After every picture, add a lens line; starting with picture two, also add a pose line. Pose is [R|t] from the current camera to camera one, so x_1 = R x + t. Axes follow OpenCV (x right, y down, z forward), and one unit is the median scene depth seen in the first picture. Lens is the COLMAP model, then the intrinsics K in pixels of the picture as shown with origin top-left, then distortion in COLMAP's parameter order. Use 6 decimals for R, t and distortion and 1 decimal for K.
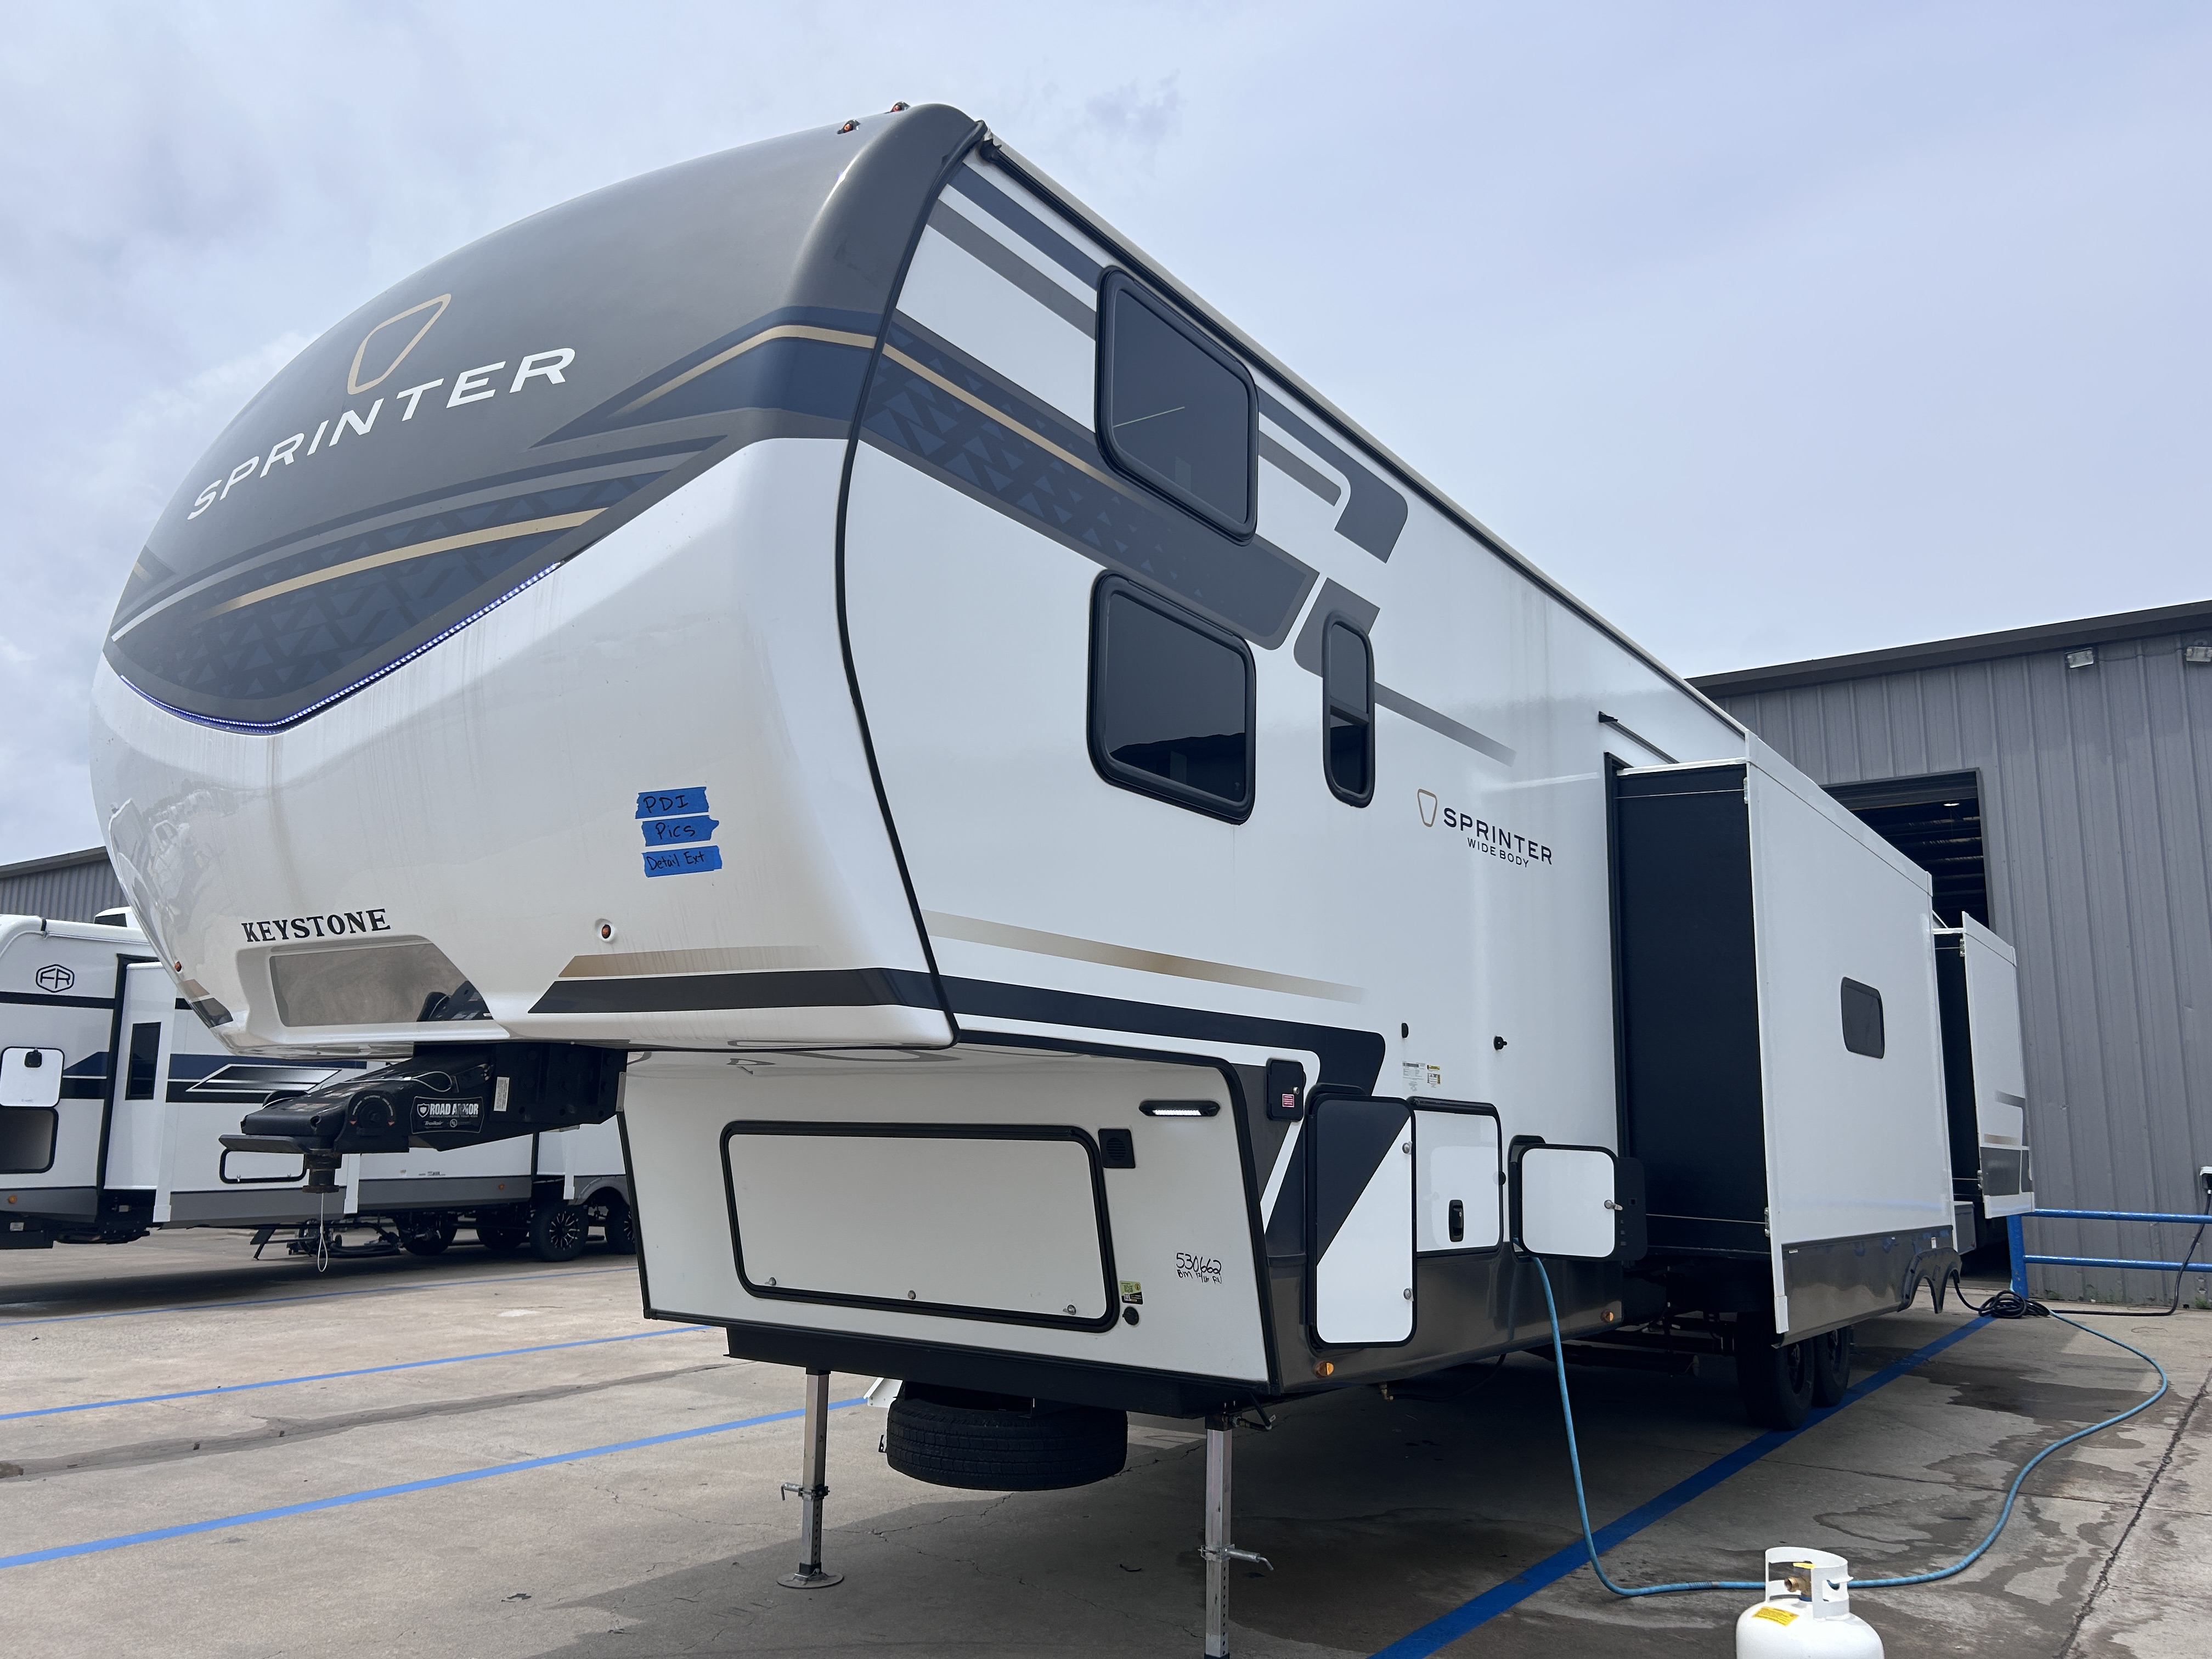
lens RADIAL K [[1645.5, 0, 1101.4], [0, 1645.5, 866.3], [0, 0, 1]] dist [0.070355, -0.066797]
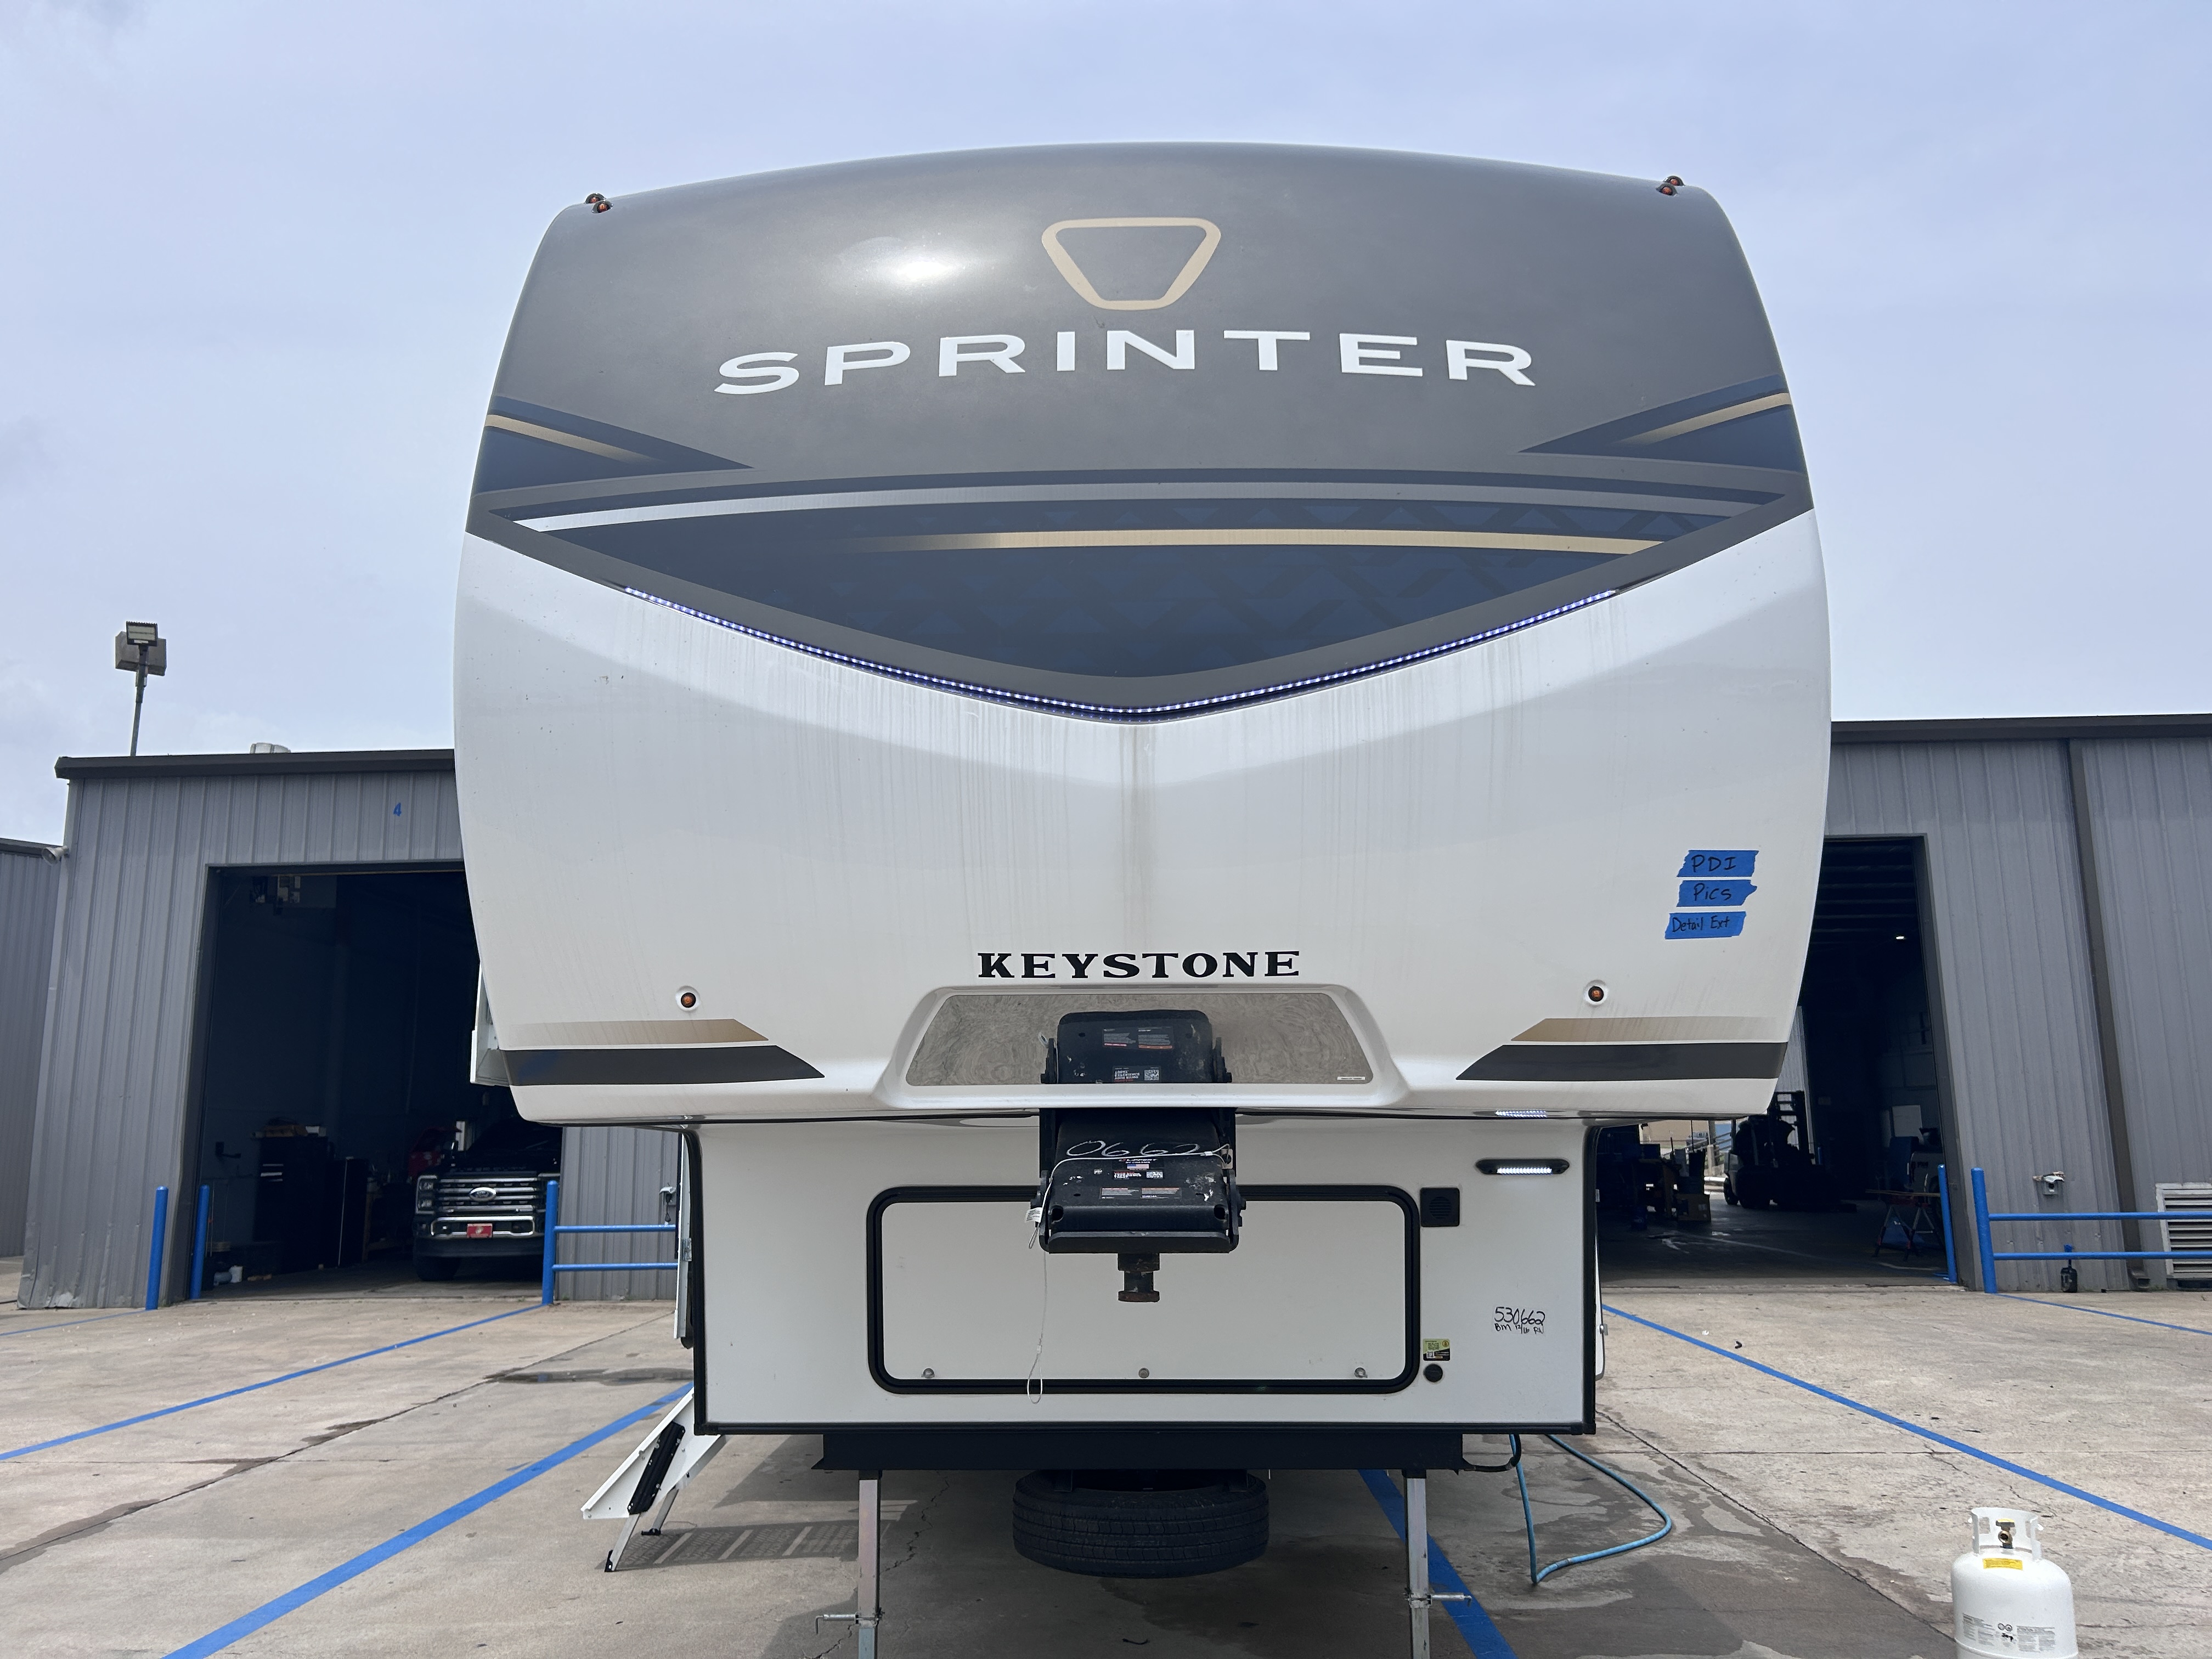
lens RADIAL K [[1645.5, 0, 1101.4], [0, 1645.5, 866.3], [0, 0, 1]] dist [0.070355, -0.066797]
pose [[0.825910, 0.077589, 0.558438, -0.918217], [-0.068031, 0.996963, -0.037901, 0.019779], [-0.559682, -0.006688, 0.828680, 0.344819]]
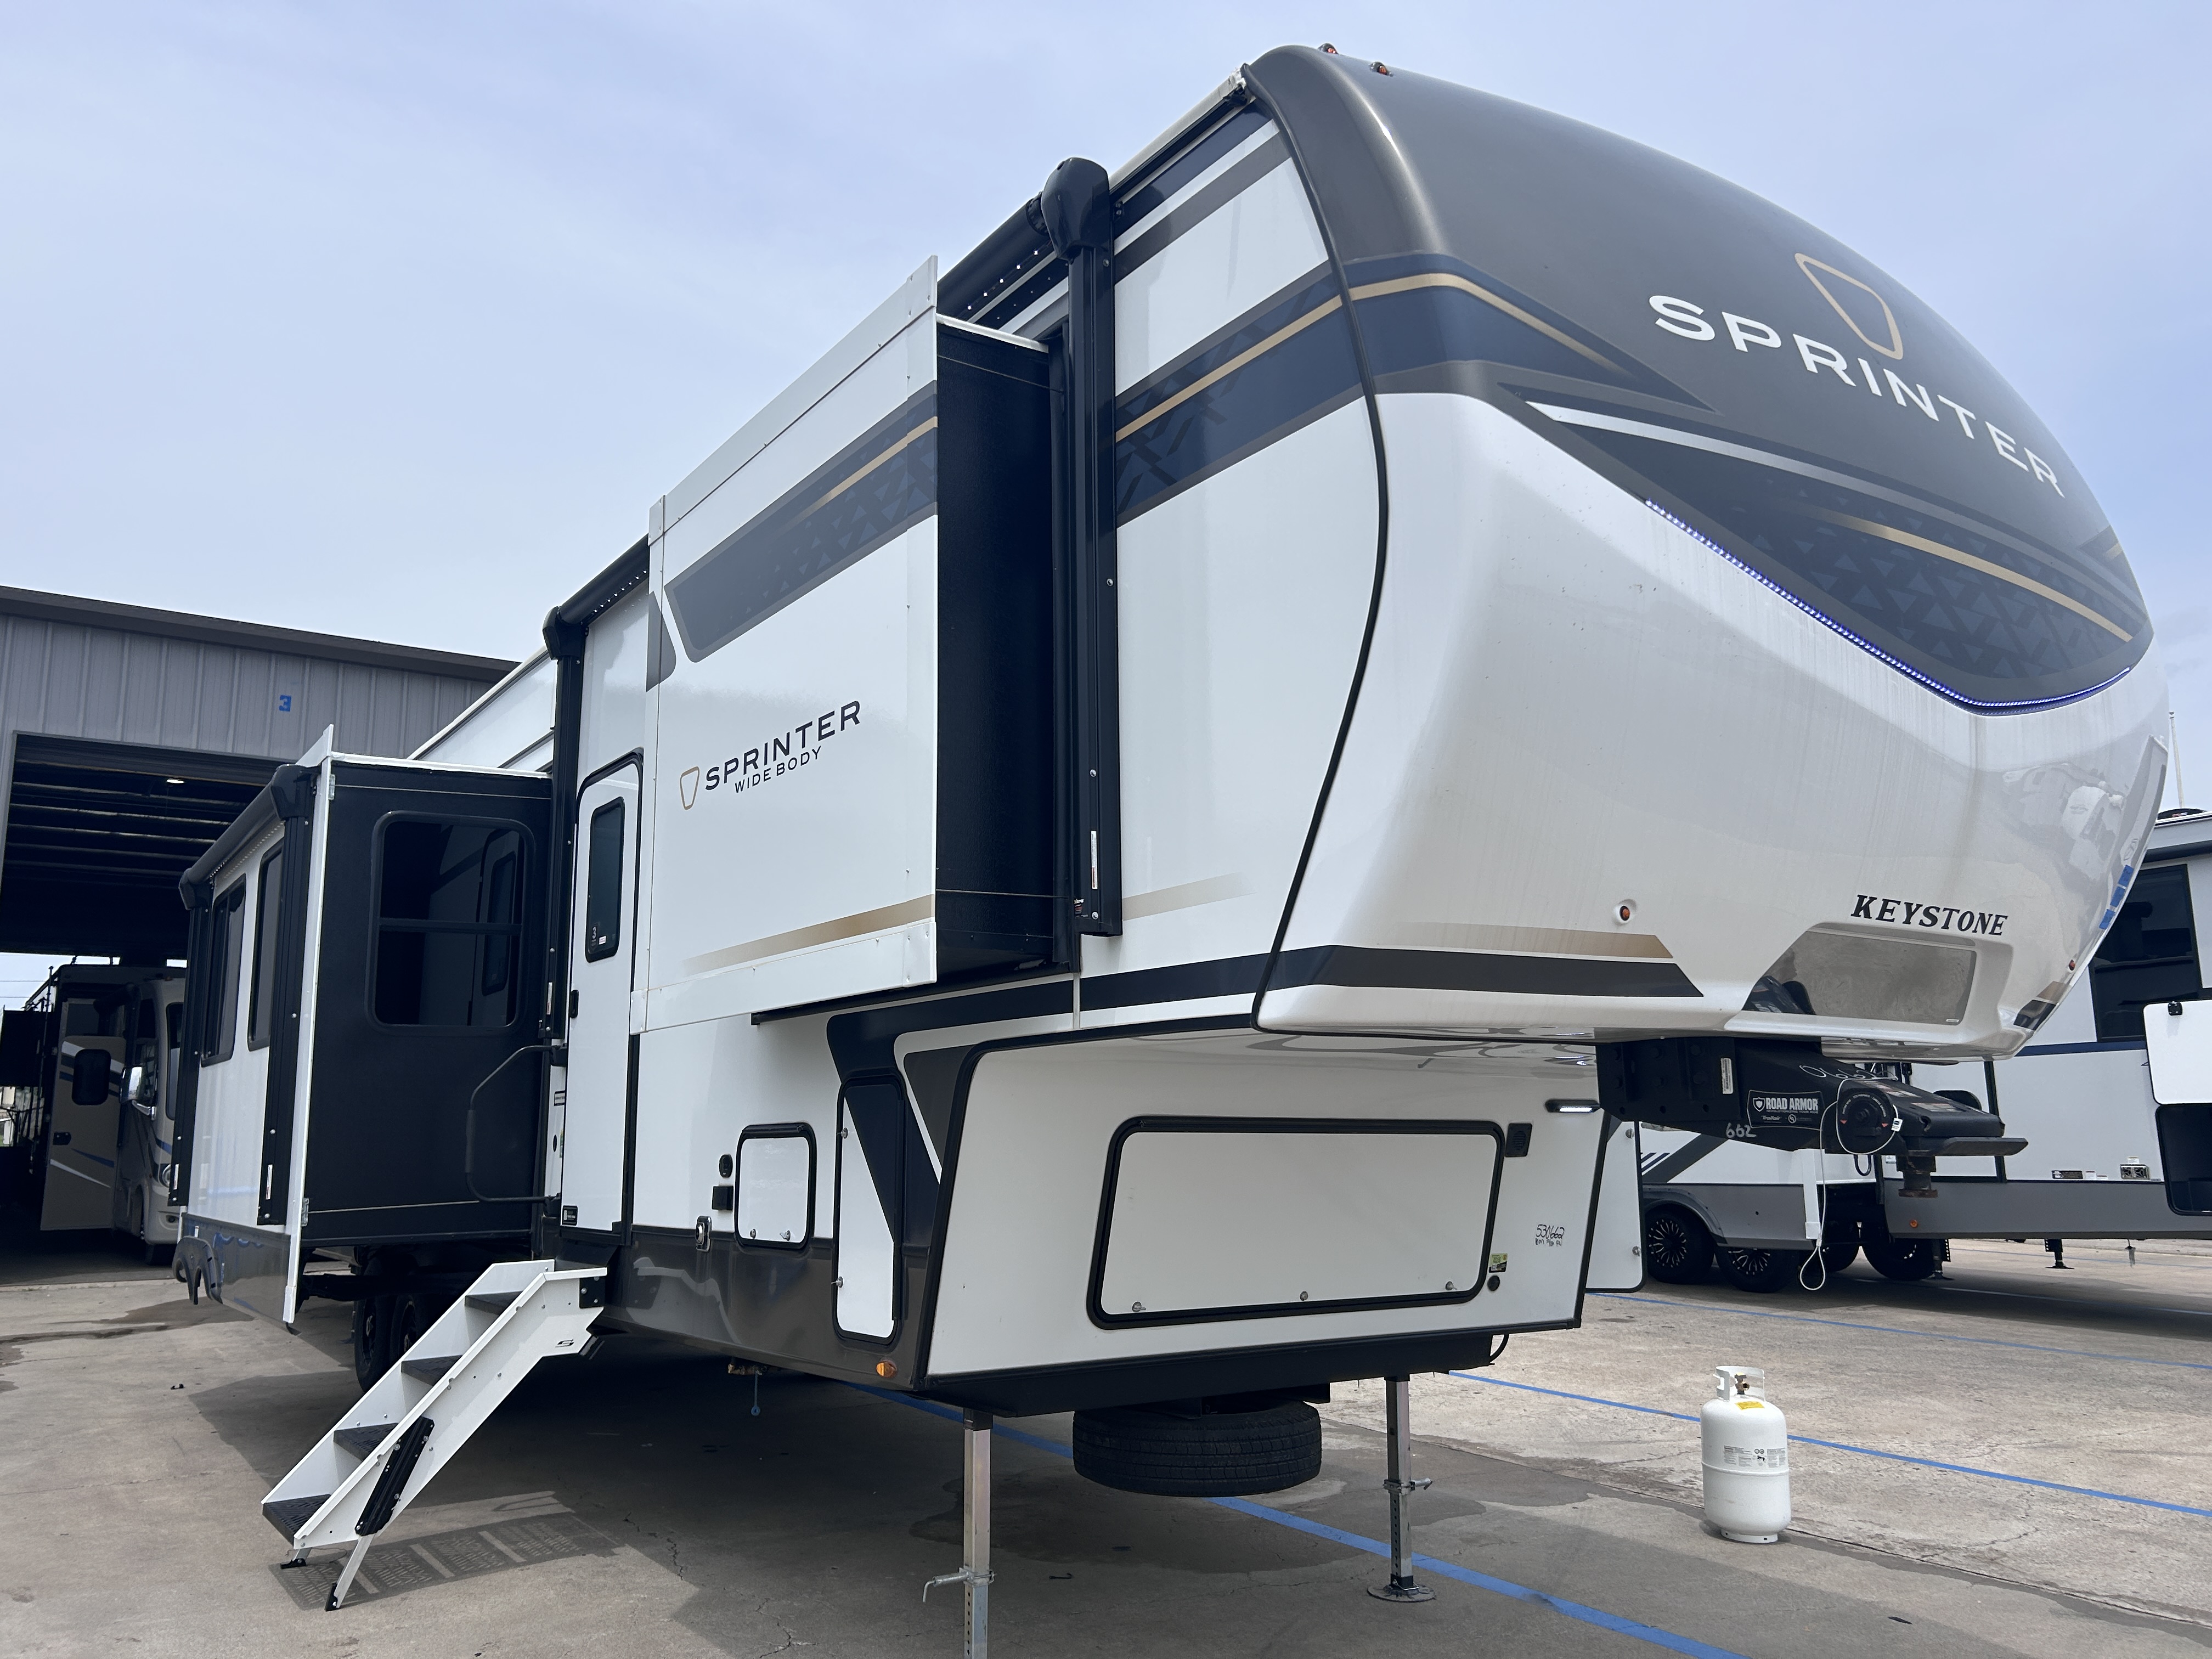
lens RADIAL K [[1645.5, 0, 1101.4], [0, 1645.5, 866.3], [0, 0, 1]] dist [0.070355, -0.066797]
pose [[0.342076, 0.132870, 0.930231, -1.492235], [-0.141346, 0.985965, -0.088853, 0.156120], [-0.928981, -0.101090, 0.356055, 1.083840]]
